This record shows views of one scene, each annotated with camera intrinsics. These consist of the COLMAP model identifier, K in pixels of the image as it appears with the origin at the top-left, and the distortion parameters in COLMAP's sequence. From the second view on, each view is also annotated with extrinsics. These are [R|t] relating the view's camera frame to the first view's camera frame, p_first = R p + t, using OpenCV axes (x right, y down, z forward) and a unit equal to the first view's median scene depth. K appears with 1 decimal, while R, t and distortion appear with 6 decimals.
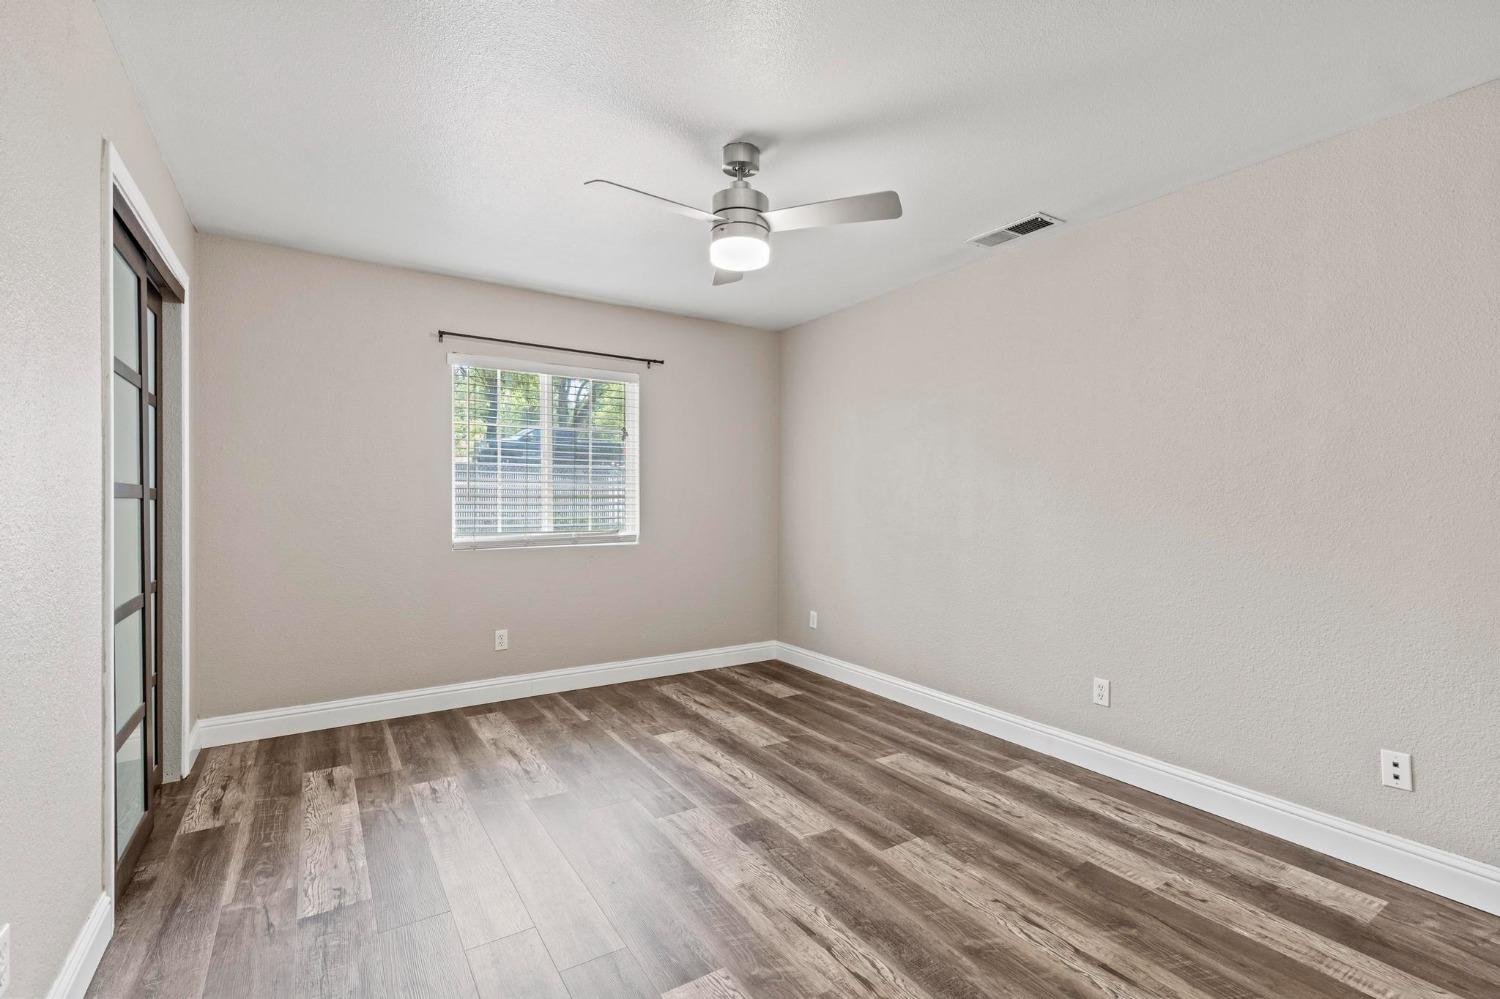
lens RADIAL K [[696.4, 0, 759.7], [0, 696.4, 497.9], [0, 0, 1]] dist [0.007816, -0.000447]
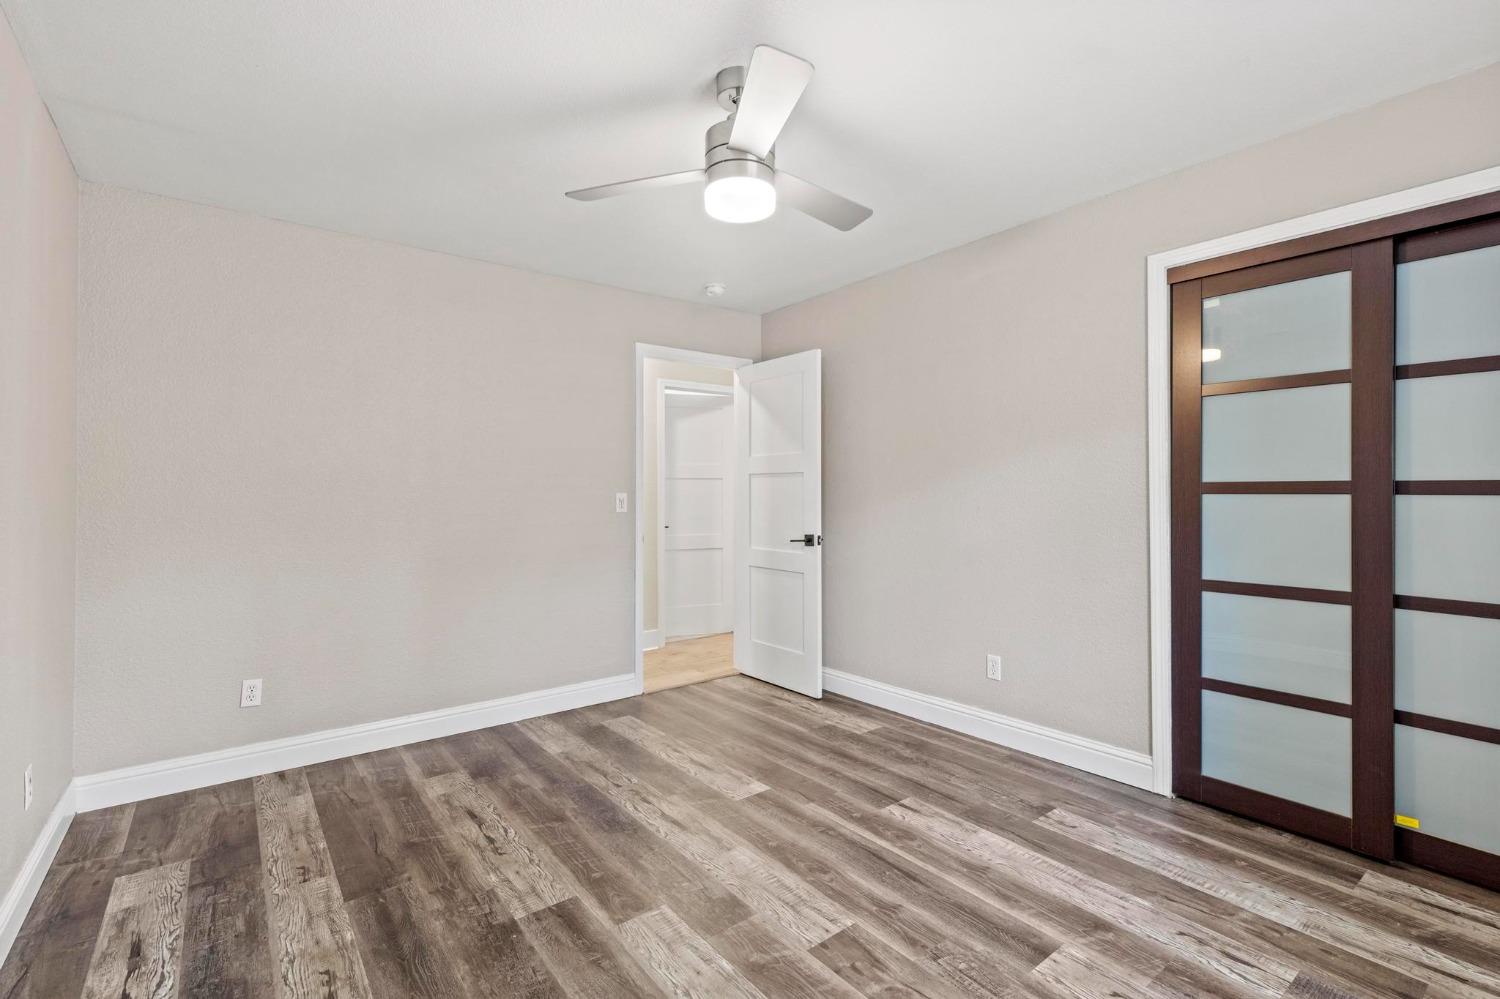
lens RADIAL K [[696.4, 0, 759.7], [0, 696.4, 497.9], [0, 0, 1]] dist [0.007816, -0.000447]
pose [[-0.997012, 0.001994, -0.077224, 0.010182], [0.001736, 0.999993, 0.003413, 0.002702], [0.077230, 0.003269, -0.997008, 1.955648]]
